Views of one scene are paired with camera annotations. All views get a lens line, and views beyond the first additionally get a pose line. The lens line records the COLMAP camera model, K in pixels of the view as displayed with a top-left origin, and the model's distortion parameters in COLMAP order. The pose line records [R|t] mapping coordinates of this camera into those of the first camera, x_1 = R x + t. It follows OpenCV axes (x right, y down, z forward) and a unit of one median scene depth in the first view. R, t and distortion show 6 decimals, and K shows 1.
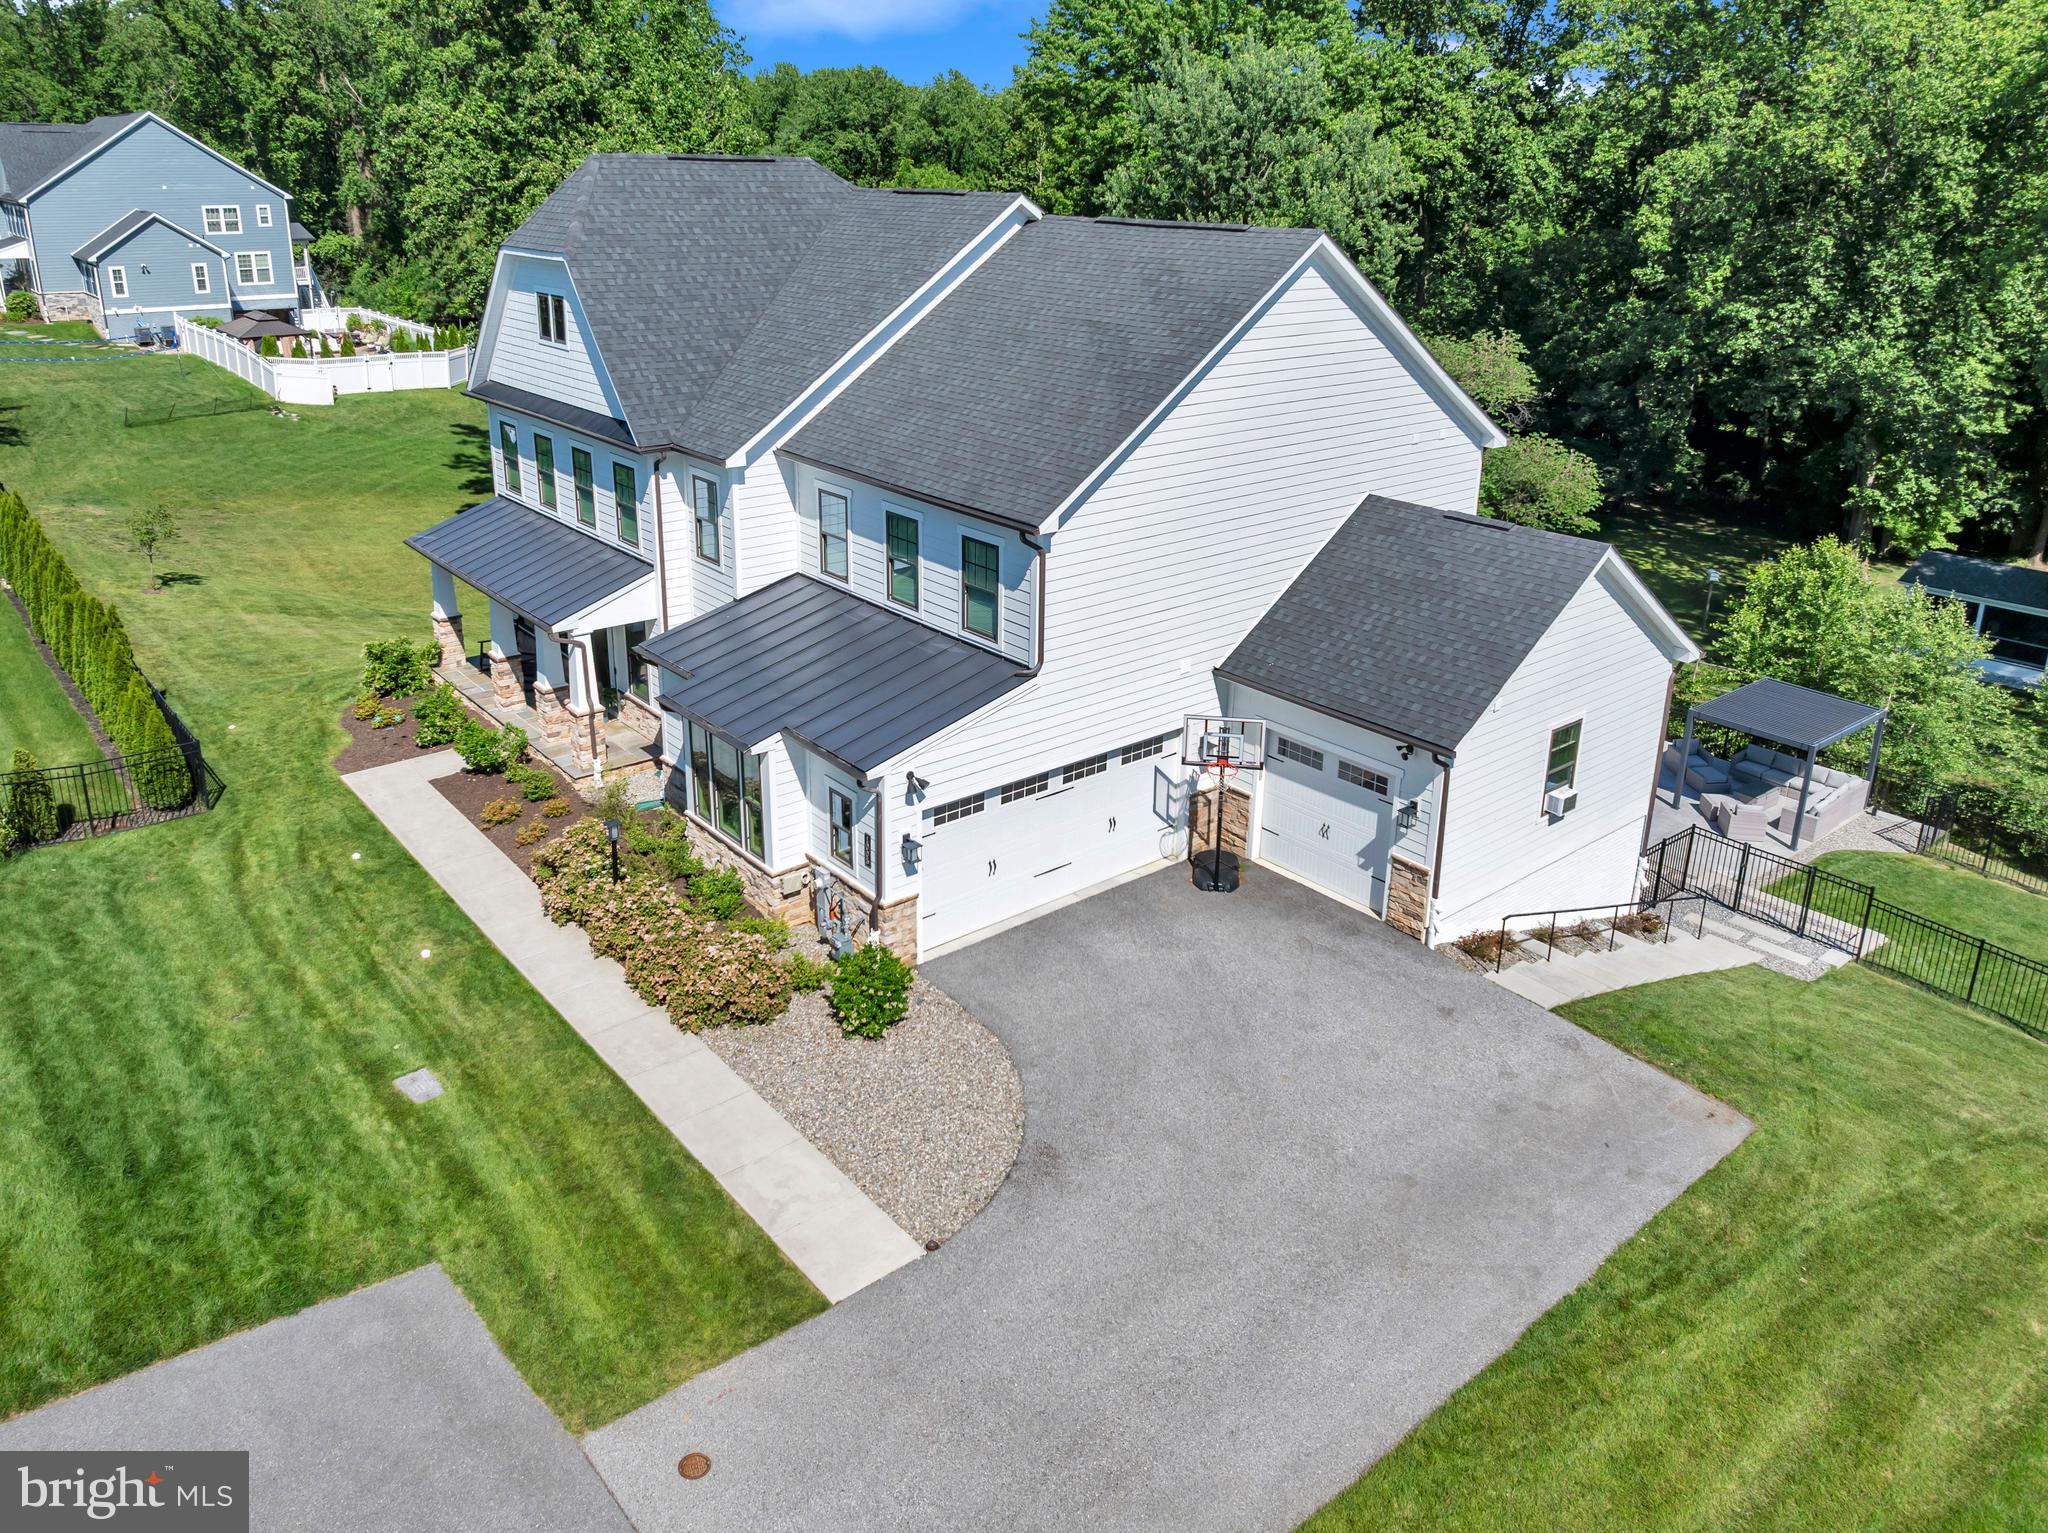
lens RADIAL K [[1450.4, 0, 1016.5], [0, 1450.4, 689.3], [0, 0, 1]] dist [-0.030000, -0.001037]
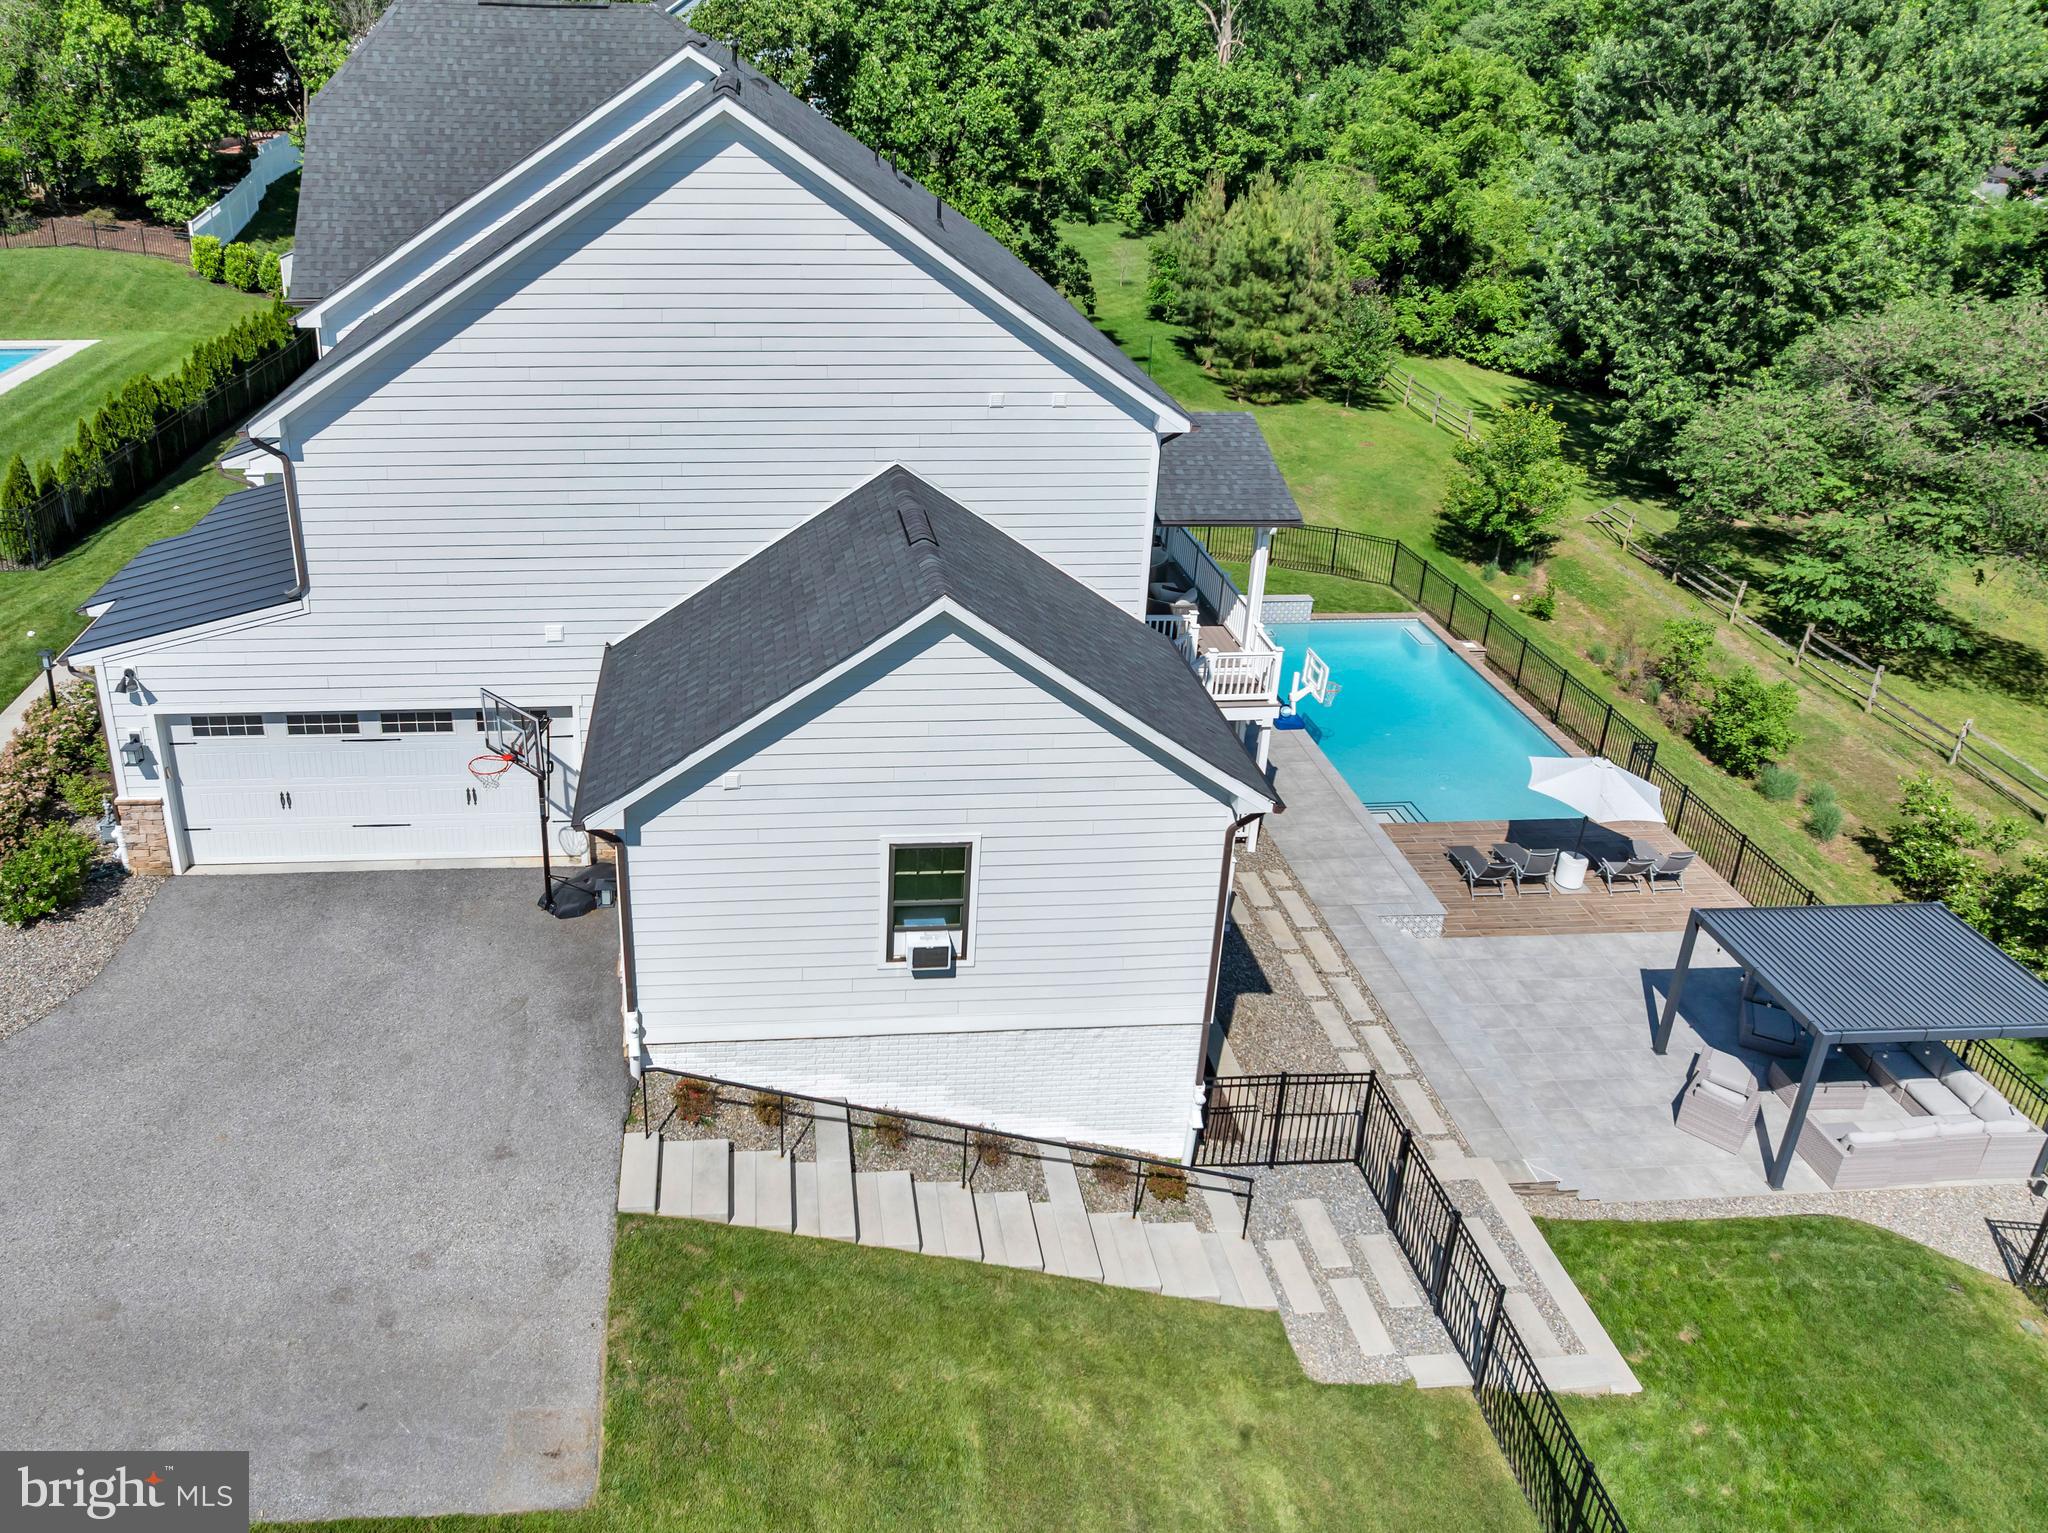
lens RADIAL K [[1469.4, 0, 1021.2], [0, 1469.4, 640.3], [0, 0, 1]] dist [-0.025461, 0.001224]
pose [[0.823005, 0.225081, -0.521538, 0.725345], [-0.203216, 0.974046, 0.099690, -0.140078], [0.530440, 0.023940, 0.847384, 0.423175]]
